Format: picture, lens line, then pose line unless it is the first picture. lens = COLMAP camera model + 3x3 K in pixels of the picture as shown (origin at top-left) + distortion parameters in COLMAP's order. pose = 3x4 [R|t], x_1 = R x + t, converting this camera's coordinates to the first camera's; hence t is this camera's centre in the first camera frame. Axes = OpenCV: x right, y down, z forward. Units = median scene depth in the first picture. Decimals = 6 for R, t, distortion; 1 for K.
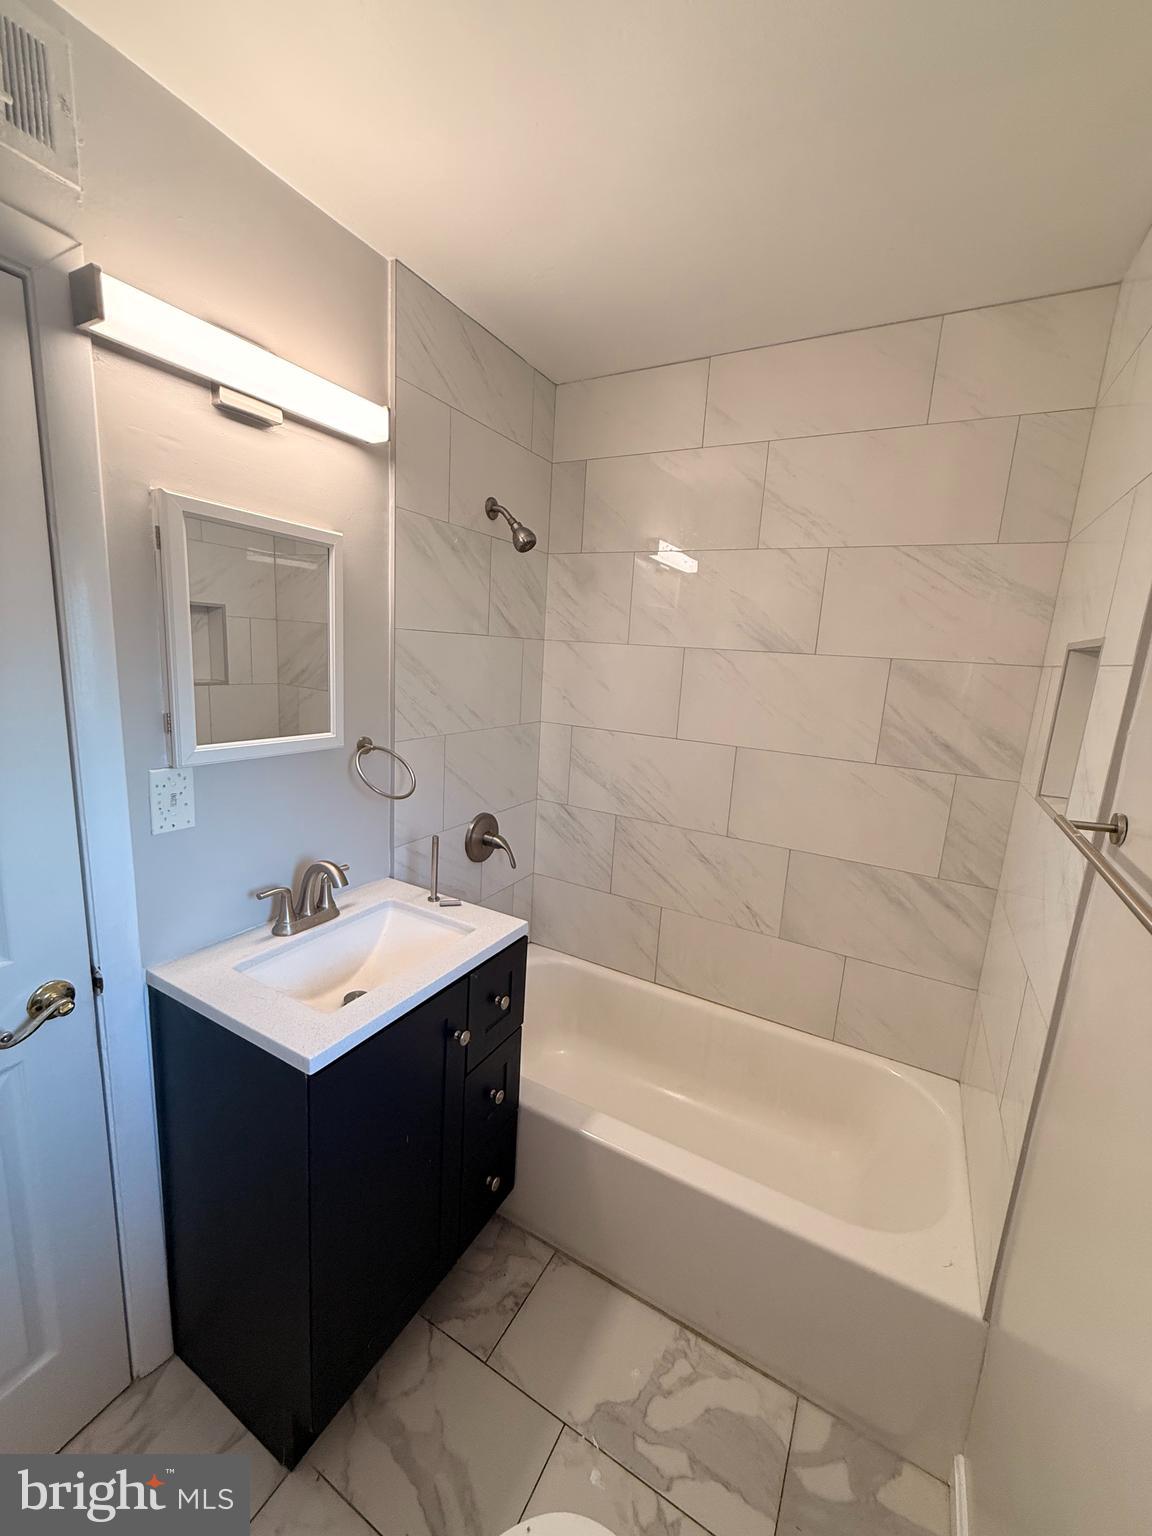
lens RADIAL K [[611.7, 0, 579.4], [0, 611.7, 765.3], [0, 0, 1]] dist [-0.000106, 0.000288]
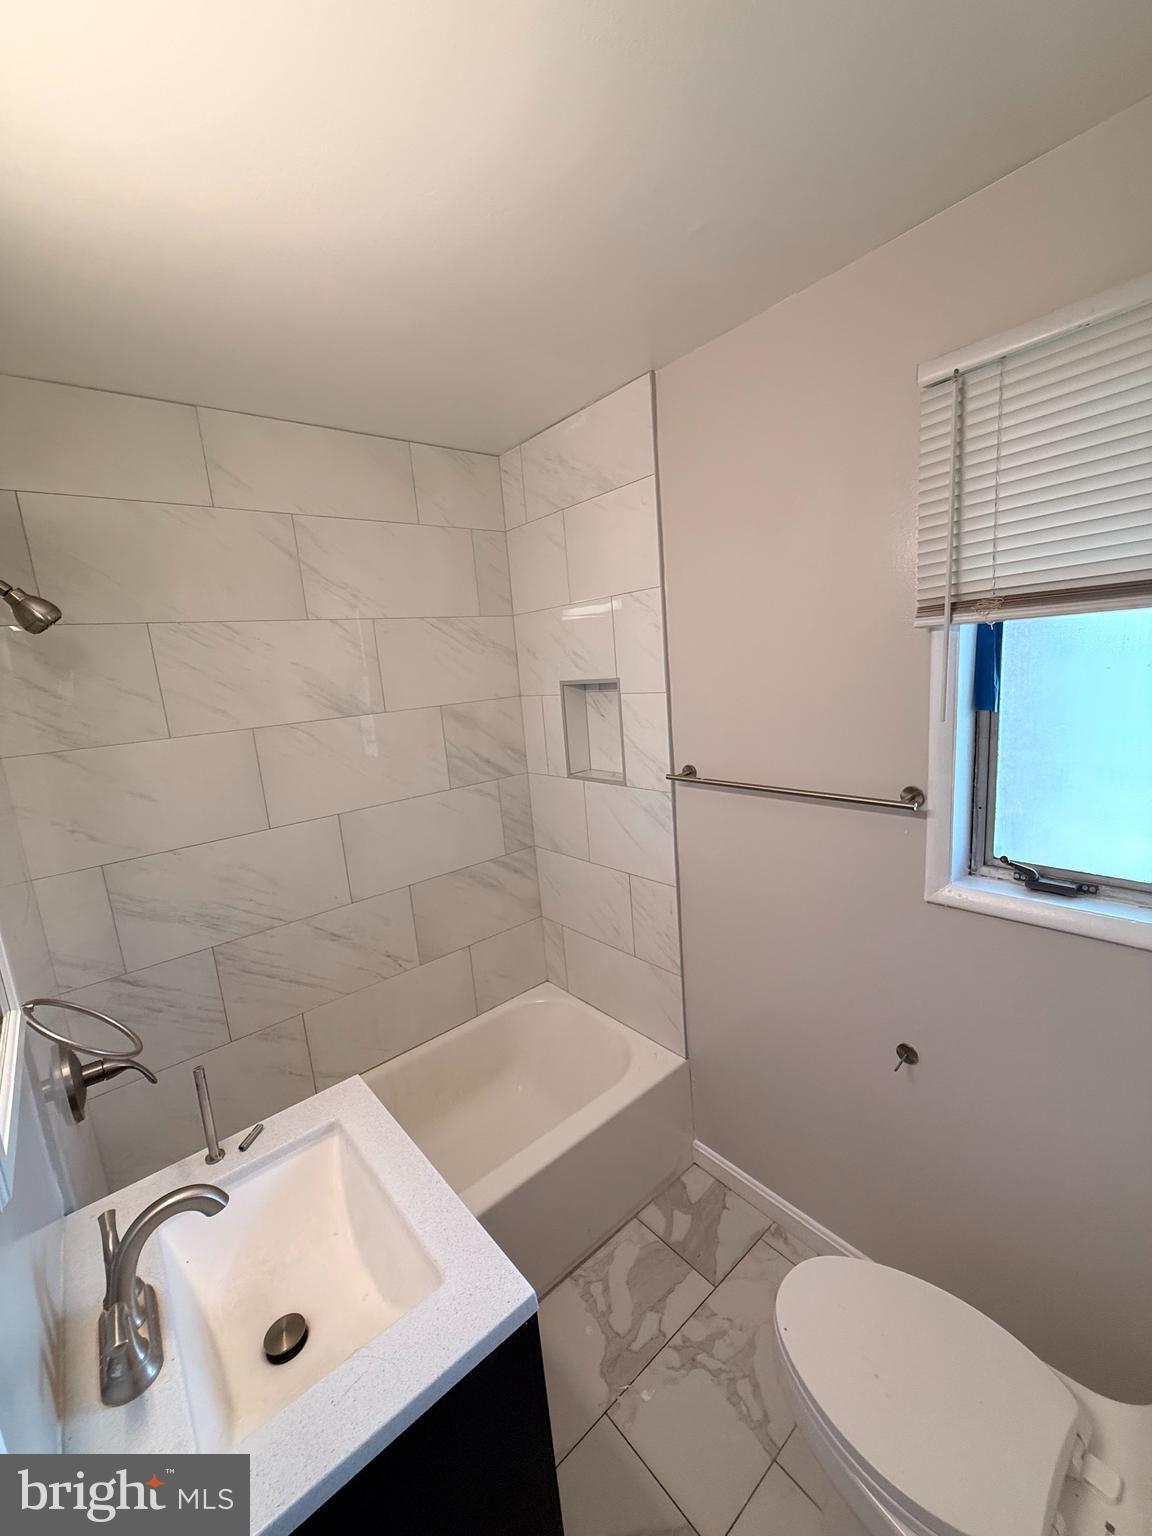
lens RADIAL K [[611.7, 0, 575.1], [0, 611.7, 772.3], [0, 0, 1]] dist [-0.000106, 0.000288]
pose [[0.350434, -0.252047, 0.902035, -0.553608], [0.274575, 0.948439, 0.158343, -0.165824], [-0.895435, 0.192188, 0.401571, 0.274107]]
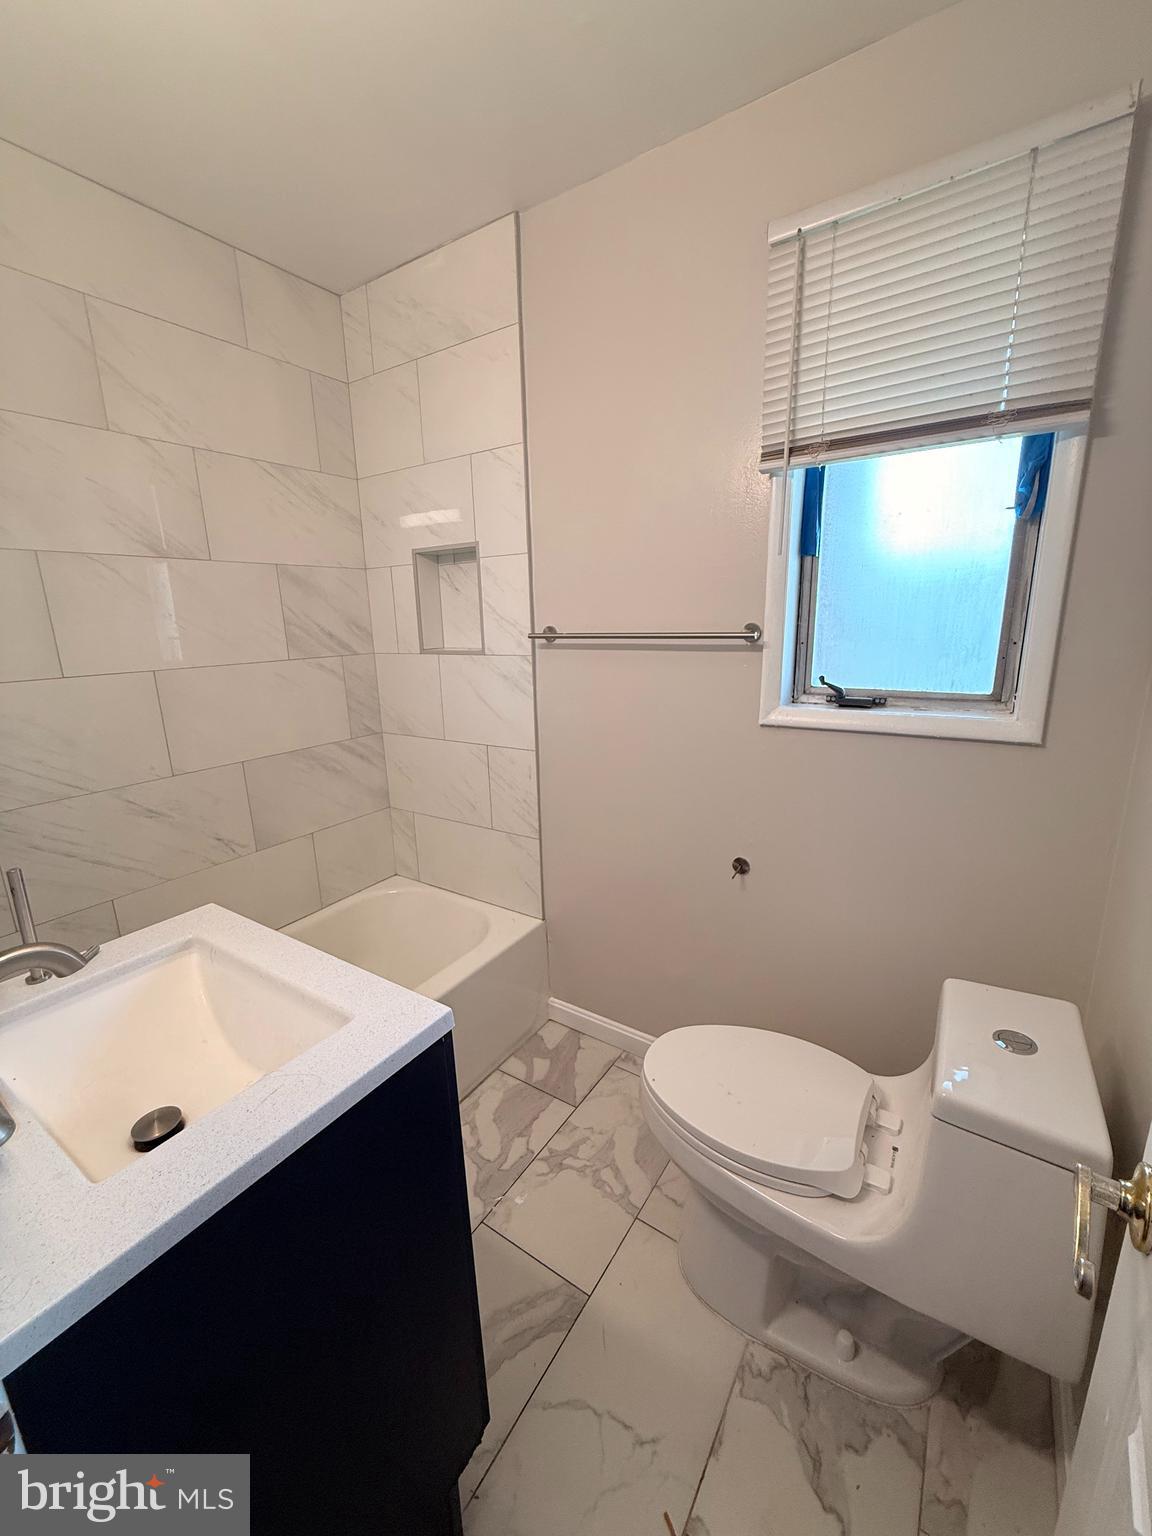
lens RADIAL K [[611.7, 0, 576.3], [0, 611.7, 763.8], [0, 0, 1]] dist [-0.000106, 0.000288]
pose [[0.077774, -0.293643, 0.952746, -0.631403], [0.216008, 0.937904, 0.271435, -0.014553], [-0.973289, 0.184690, 0.136373, 0.368581]]
